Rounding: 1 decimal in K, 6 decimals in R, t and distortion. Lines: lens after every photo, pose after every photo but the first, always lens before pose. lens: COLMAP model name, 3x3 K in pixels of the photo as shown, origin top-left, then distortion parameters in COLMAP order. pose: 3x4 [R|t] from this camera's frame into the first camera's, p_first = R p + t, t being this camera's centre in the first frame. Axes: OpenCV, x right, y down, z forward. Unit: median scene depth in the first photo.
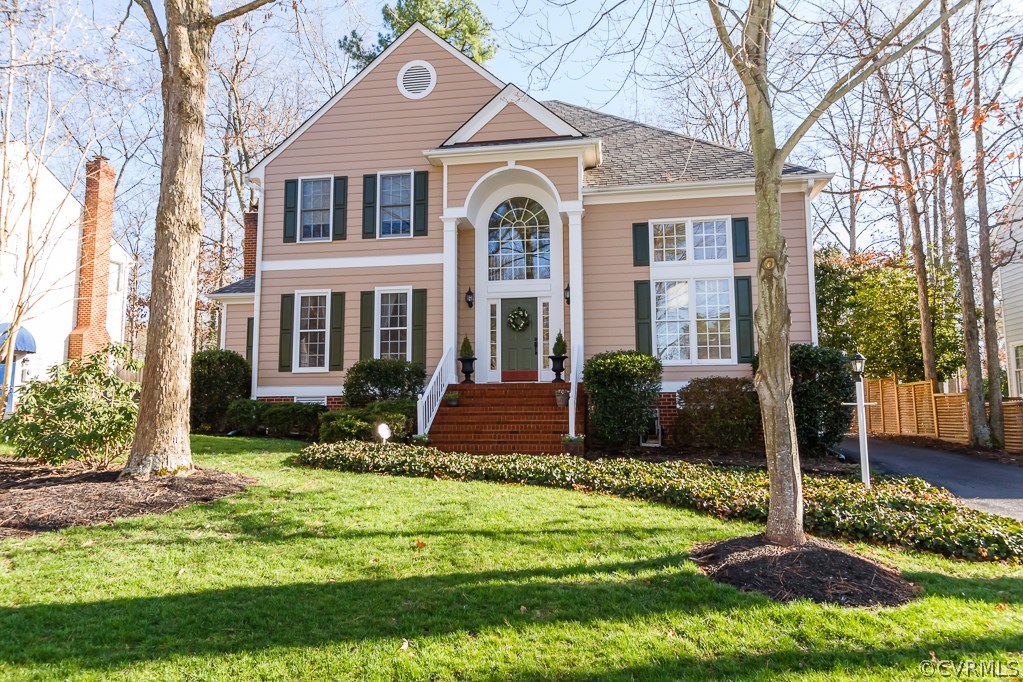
lens RADIAL K [[660.1, 0, 511.5], [0, 660.1, 341.0], [0, 0, 1]] dist [0.000733, 0.000025]
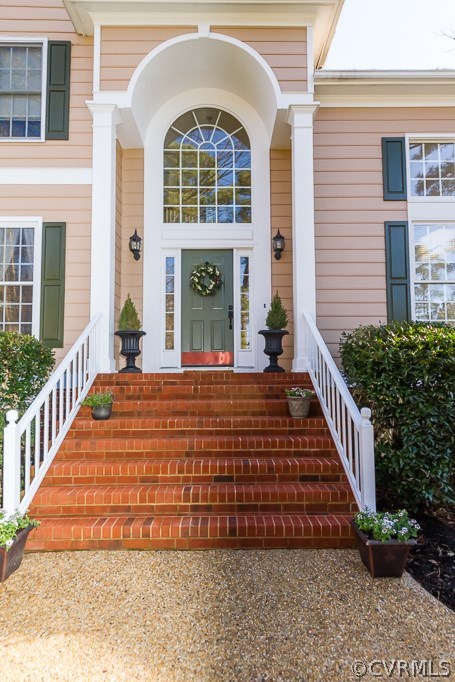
lens RADIAL K [[354.8, 0, 223.1], [0, 354.8, 342.0], [0, 0, 1]] dist [0.008731, -0.000062]
pose [[0.984484, 0.011658, 0.175089, -0.038465], [-0.017918, 0.999254, 0.034215, 0.021893], [-0.174560, -0.036821, 0.983958, 0.638910]]
